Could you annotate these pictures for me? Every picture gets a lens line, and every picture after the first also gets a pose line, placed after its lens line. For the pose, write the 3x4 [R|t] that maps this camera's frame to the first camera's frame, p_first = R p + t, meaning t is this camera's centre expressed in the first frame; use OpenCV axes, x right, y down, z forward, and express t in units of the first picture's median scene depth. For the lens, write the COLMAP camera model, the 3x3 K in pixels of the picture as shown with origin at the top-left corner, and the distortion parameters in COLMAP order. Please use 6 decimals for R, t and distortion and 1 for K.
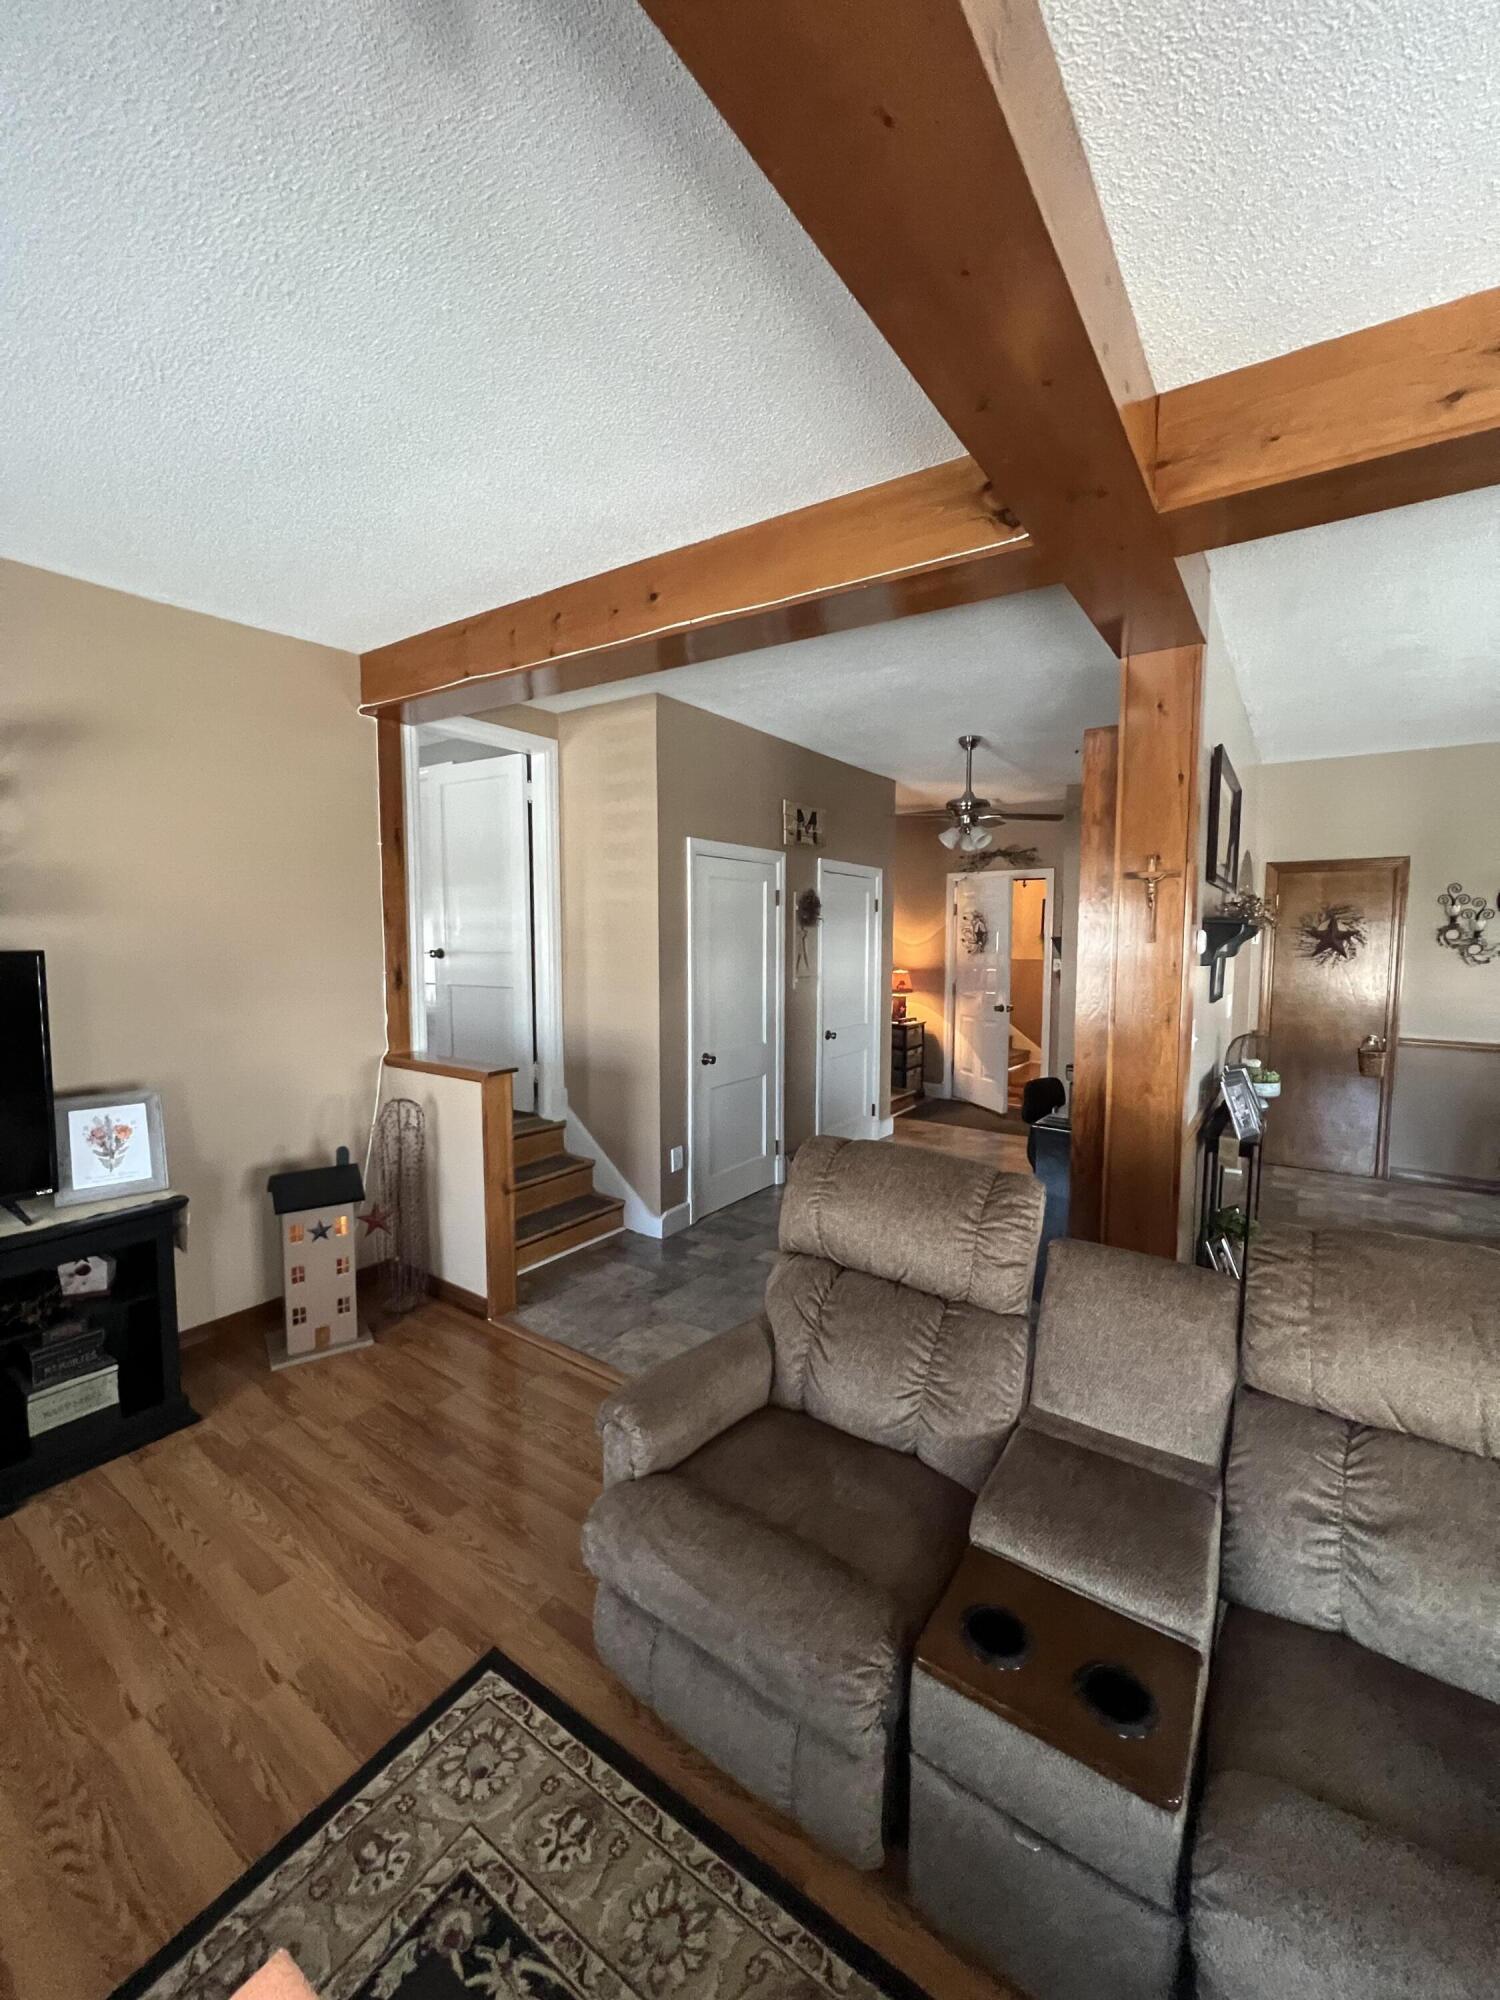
lens RADIAL K [[801.1, 0, 746.0], [0, 801.1, 1003.8], [0, 0, 1]] dist [0.001304, -0.000303]
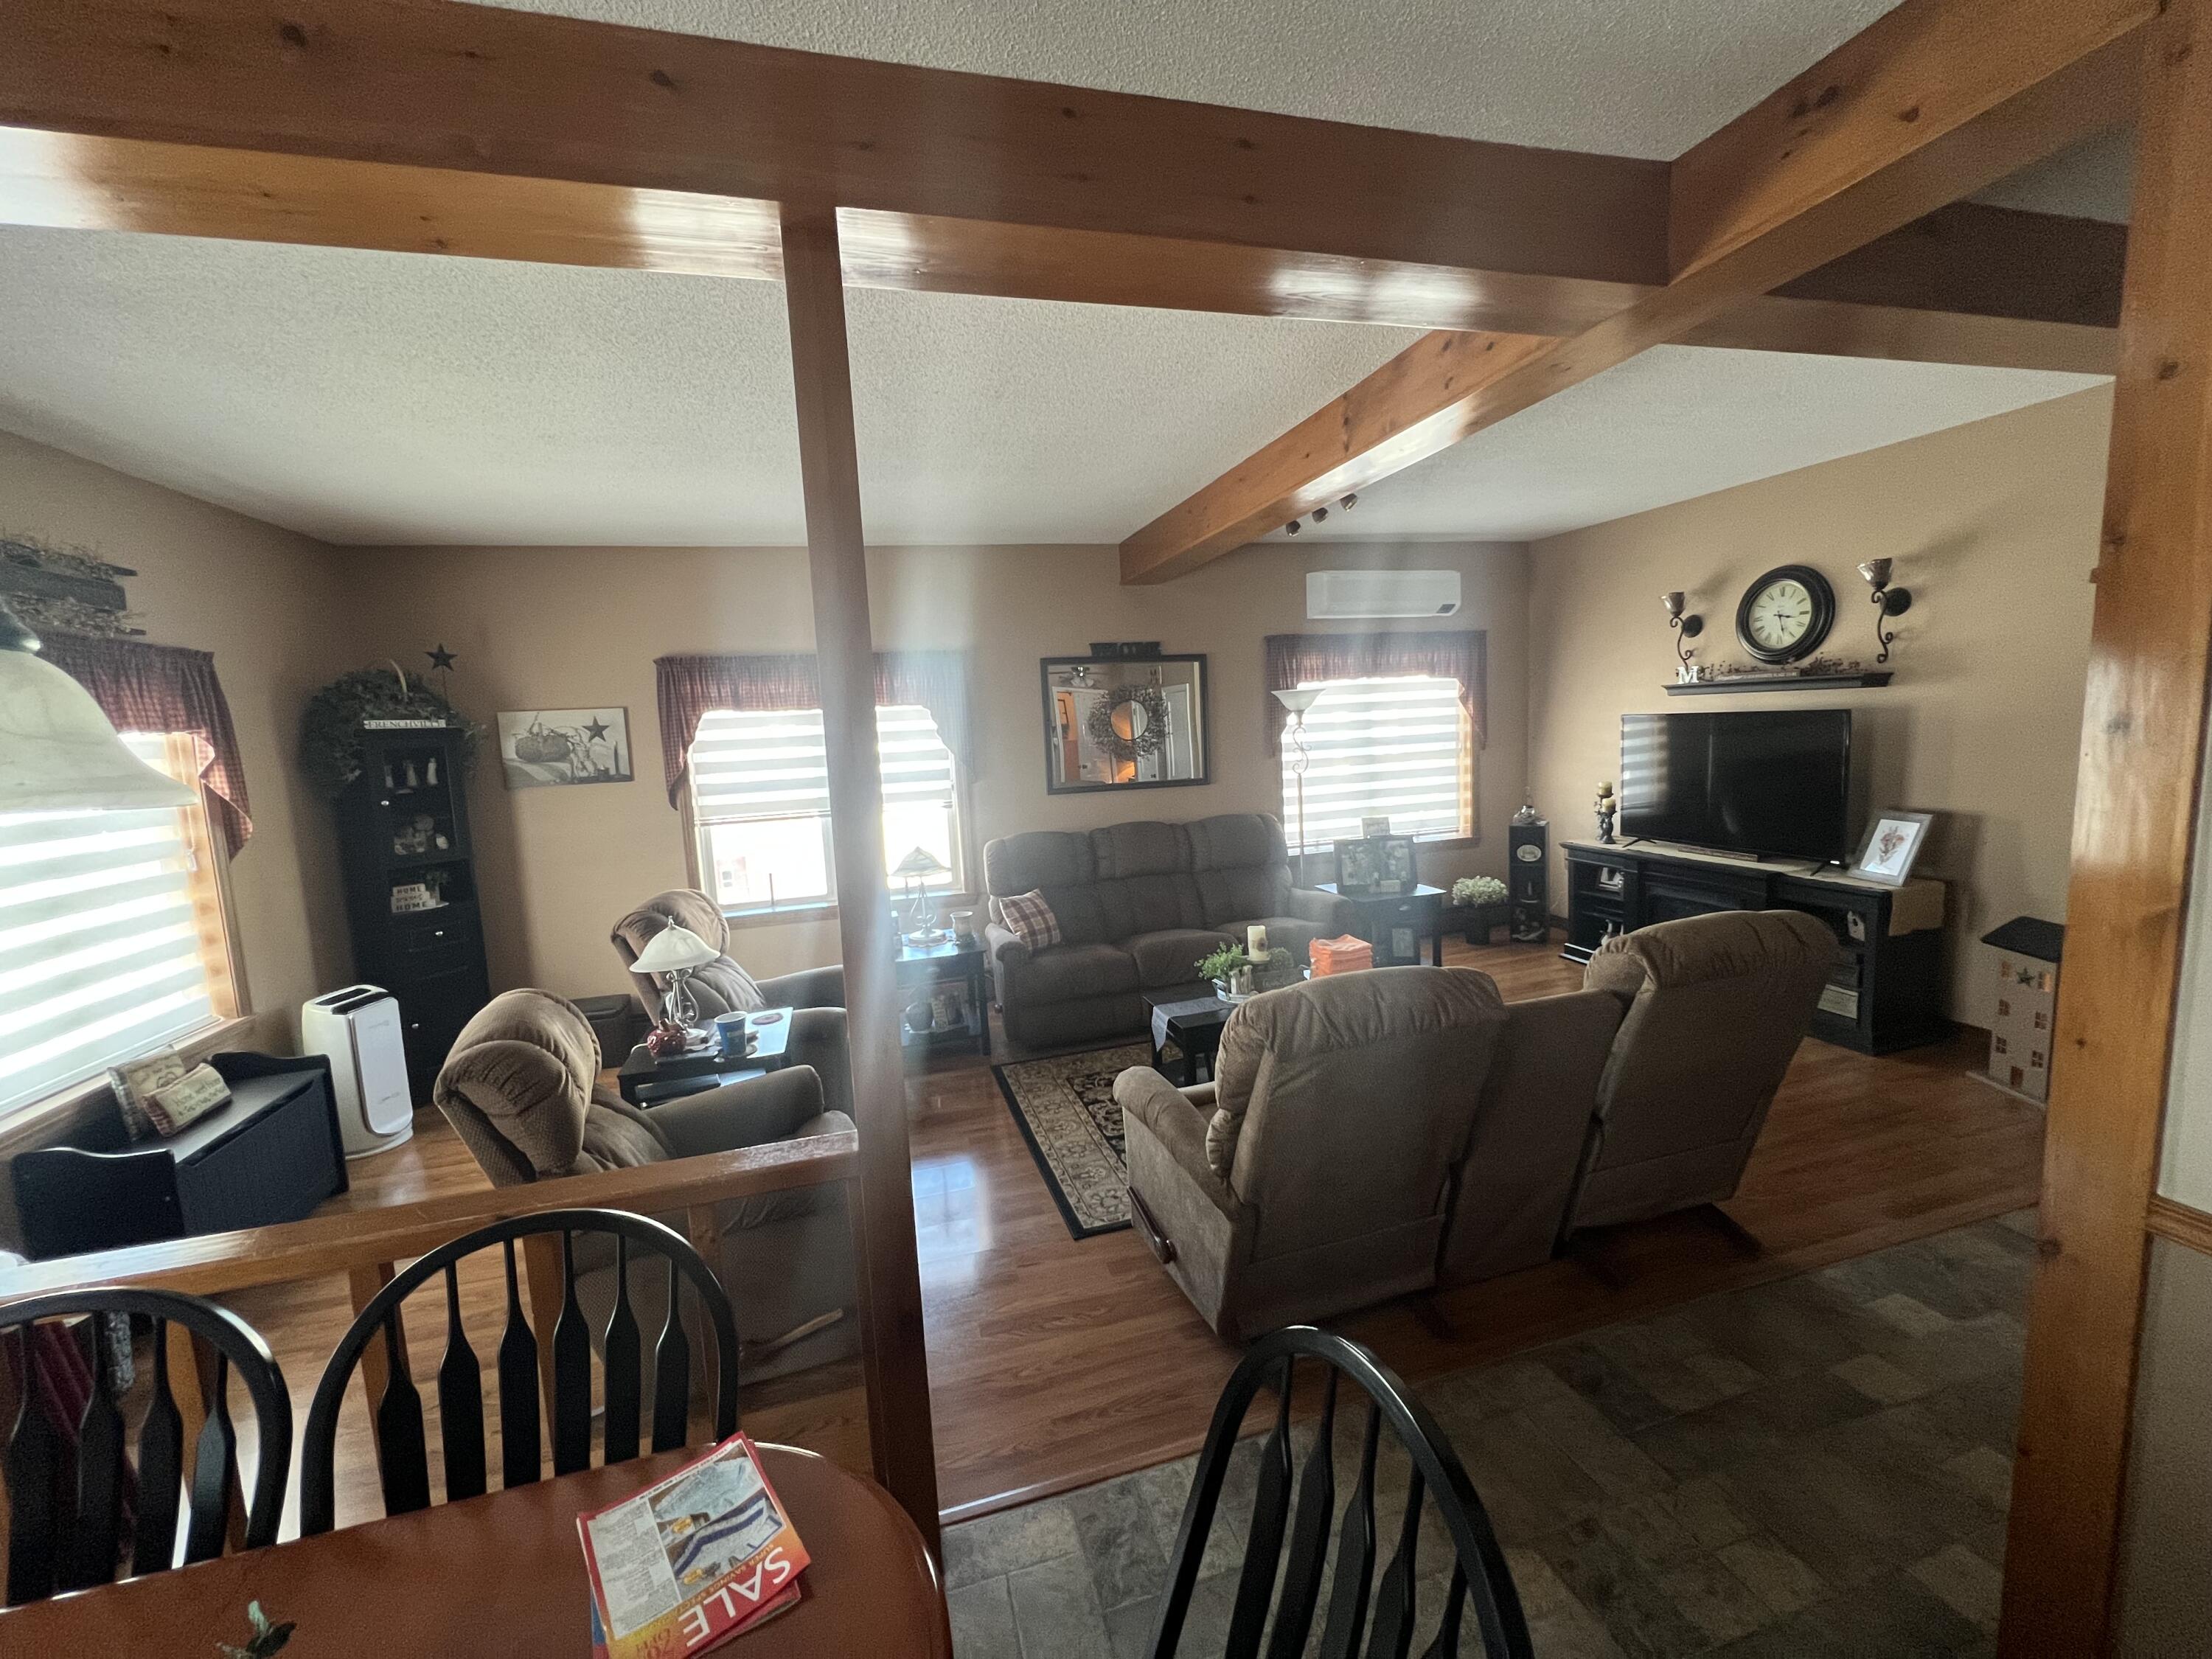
lens RADIAL K [[886.0, 0, 1105.2], [0, 886.0, 825.2], [0, 0, 1]] dist [0.001304, -0.000303]
pose [[-0.638757, 0.118844, -0.760174, 0.781736], [-0.027178, 0.983897, 0.176657, -0.061218], [0.768928, 0.133501, -0.625242, 0.548023]]
